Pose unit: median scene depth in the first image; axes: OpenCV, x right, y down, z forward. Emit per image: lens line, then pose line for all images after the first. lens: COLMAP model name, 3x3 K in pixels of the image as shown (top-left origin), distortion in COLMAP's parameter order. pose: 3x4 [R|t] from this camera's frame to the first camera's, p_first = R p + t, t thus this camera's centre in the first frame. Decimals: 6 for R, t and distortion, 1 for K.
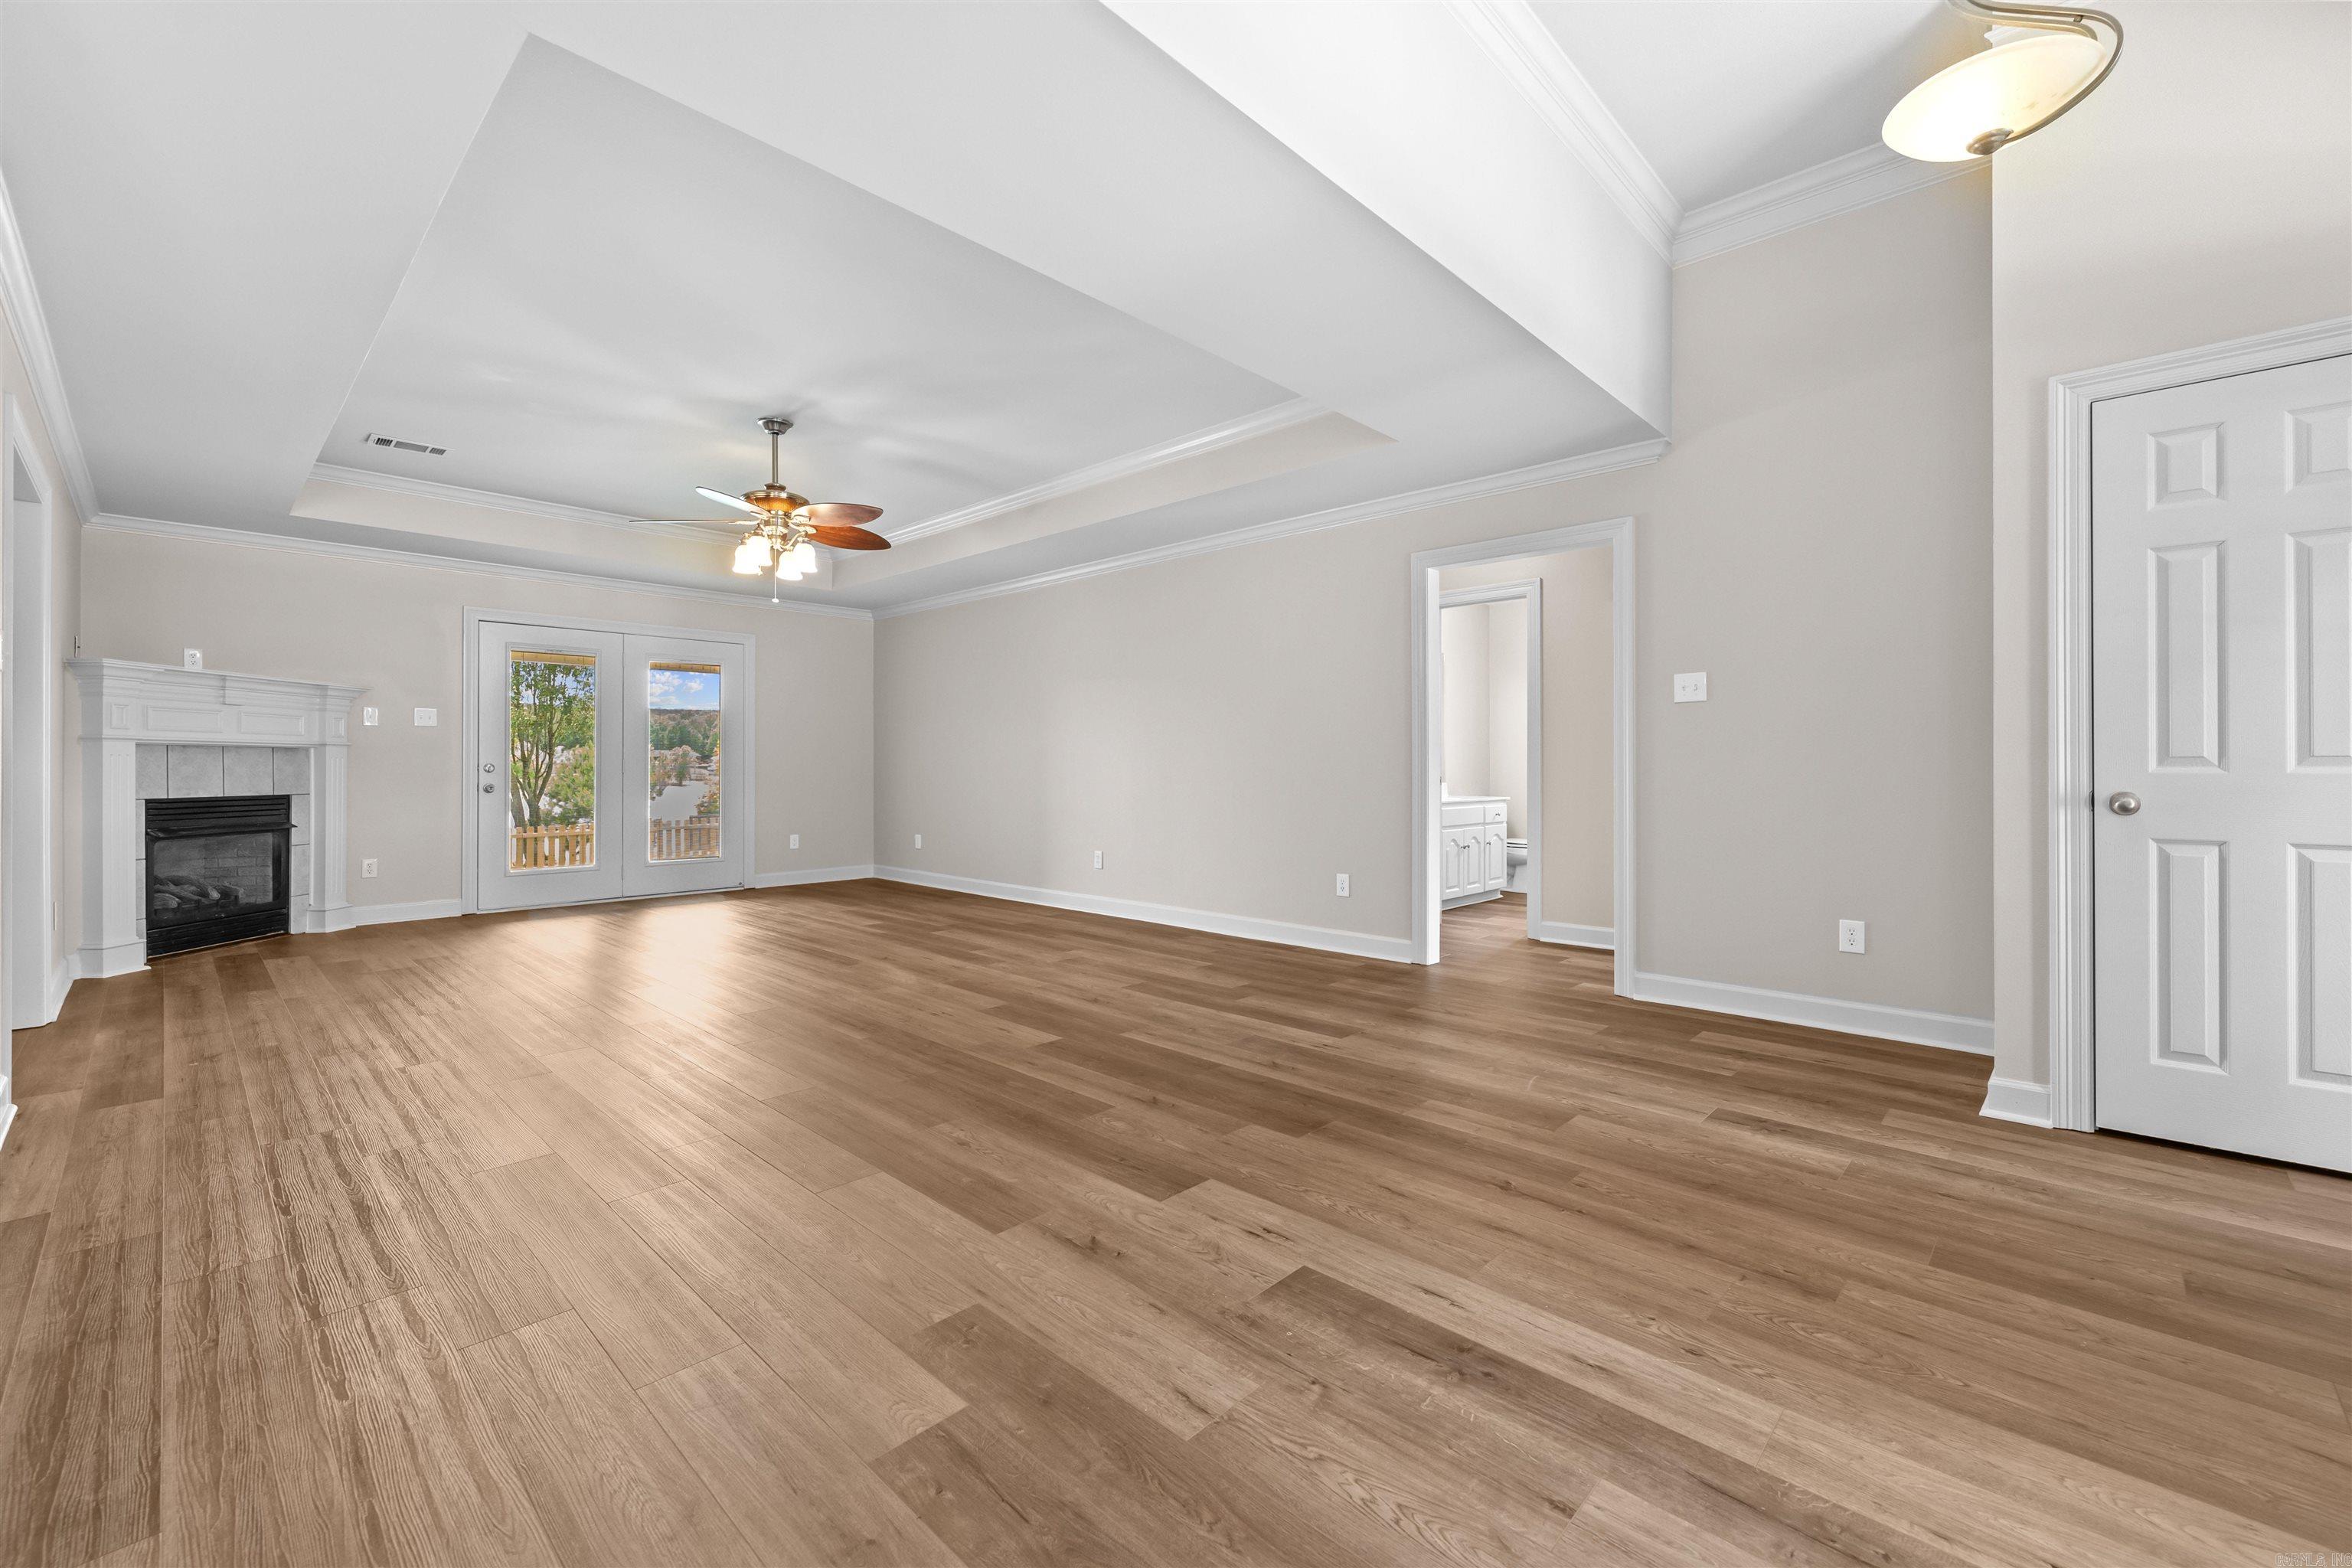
lens RADIAL K [[959.7, 0, 1172.4], [0, 959.7, 761.5], [0, 0, 1]] dist [0.013303, -0.006052]
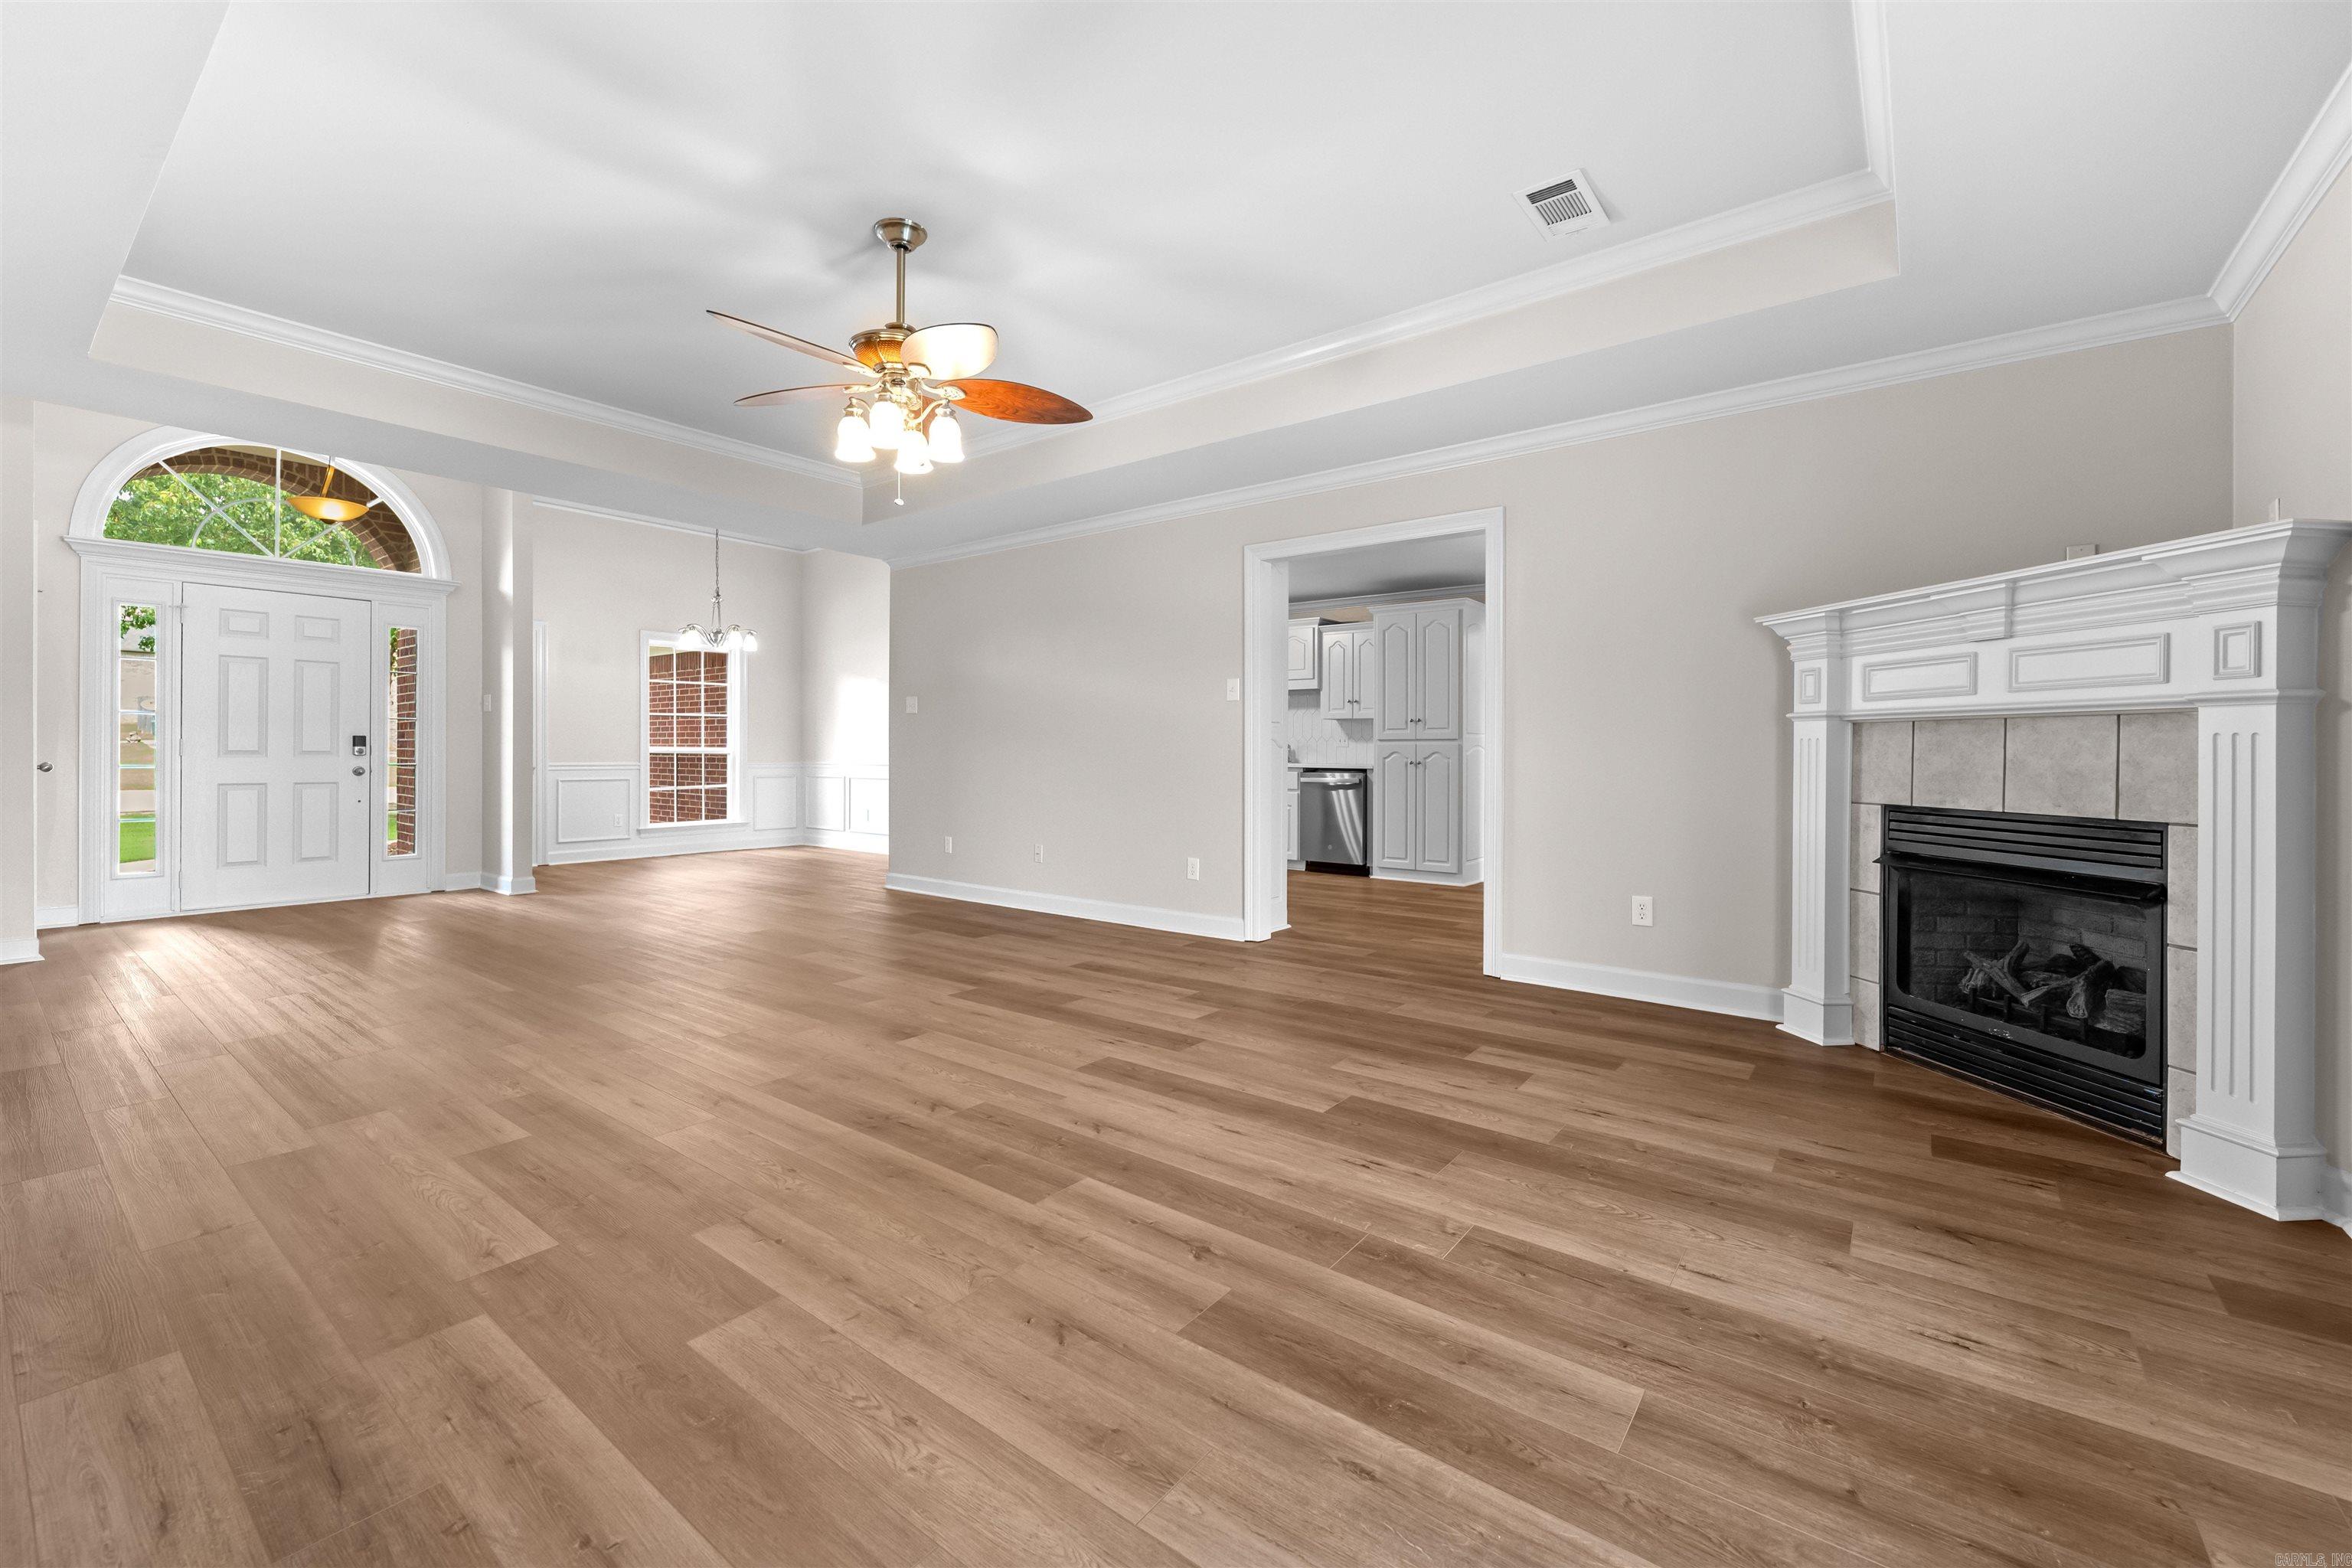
lens RADIAL K [[959.7, 0, 1172.4], [0, 959.7, 761.5], [0, 0, 1]] dist [0.013303, -0.006052]
pose [[-0.994791, -0.000570, -0.101931, -0.537630], [-0.001229, 0.999979, 0.006398, 0.006803], [0.101925, 0.006489, -0.994771, 1.693681]]
